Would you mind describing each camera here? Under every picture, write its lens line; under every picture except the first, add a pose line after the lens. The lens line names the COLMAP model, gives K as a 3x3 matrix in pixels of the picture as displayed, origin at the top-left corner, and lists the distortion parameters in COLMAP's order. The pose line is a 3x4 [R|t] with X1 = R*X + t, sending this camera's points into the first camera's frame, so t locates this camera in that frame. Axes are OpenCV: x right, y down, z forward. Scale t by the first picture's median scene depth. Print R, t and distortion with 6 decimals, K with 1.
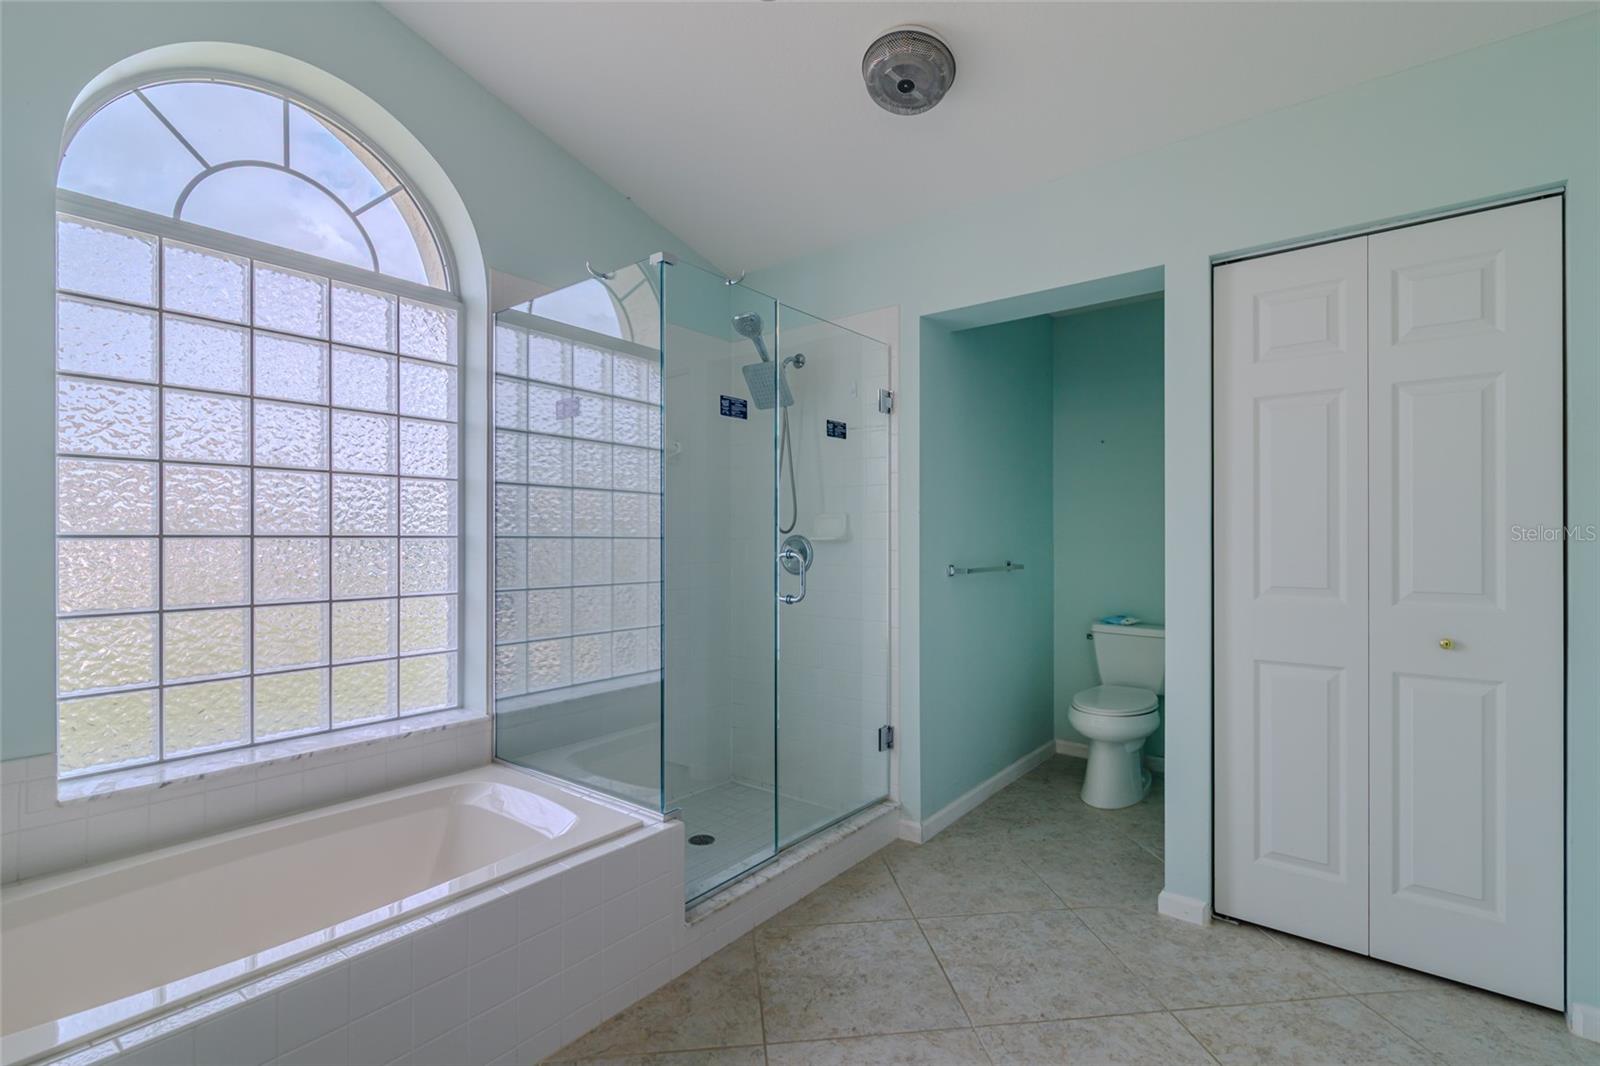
lens RADIAL K [[723.0, 0, 790.7], [0, 723.0, 535.8], [0, 0, 1]] dist [-0.004056, -0.000467]
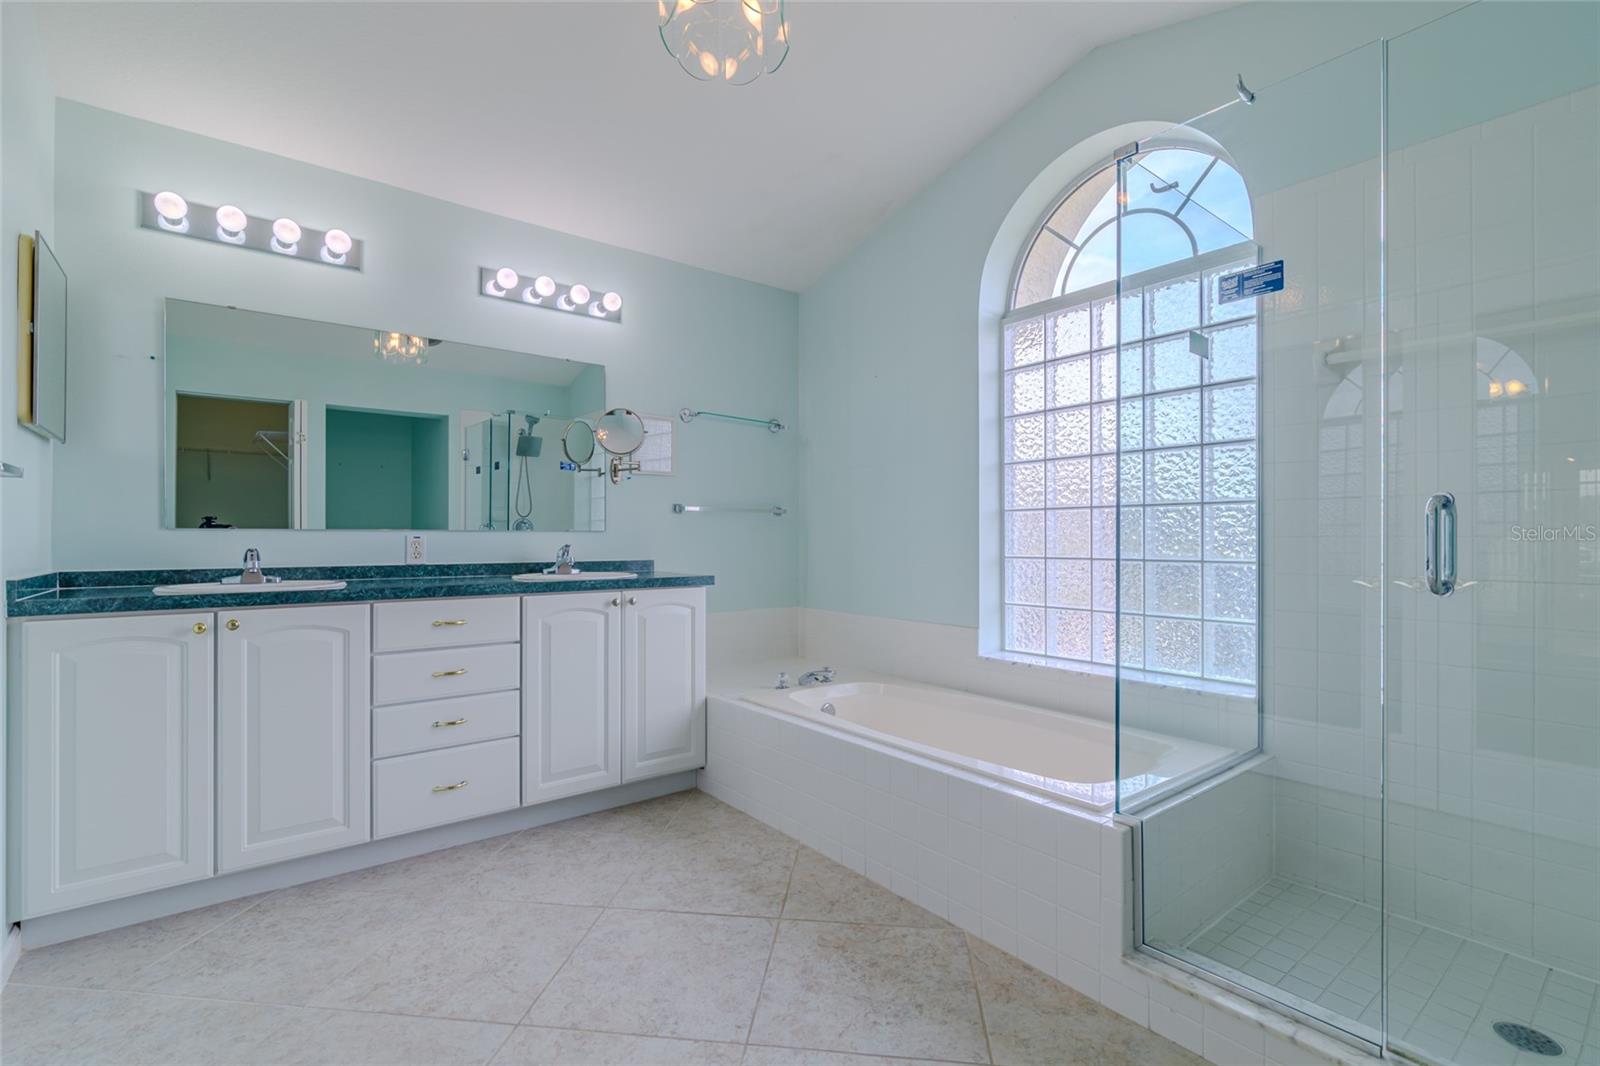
lens RADIAL K [[723.0, 0, 798.3], [0, 723.0, 534.1], [0, 0, 1]] dist [-0.004056, -0.000467]
pose [[-0.224825, -0.008726, -0.974360, 0.689676], [0.004152, 0.999942, -0.009913, 0.061266], [0.974390, -0.006274, -0.224776, 0.775118]]
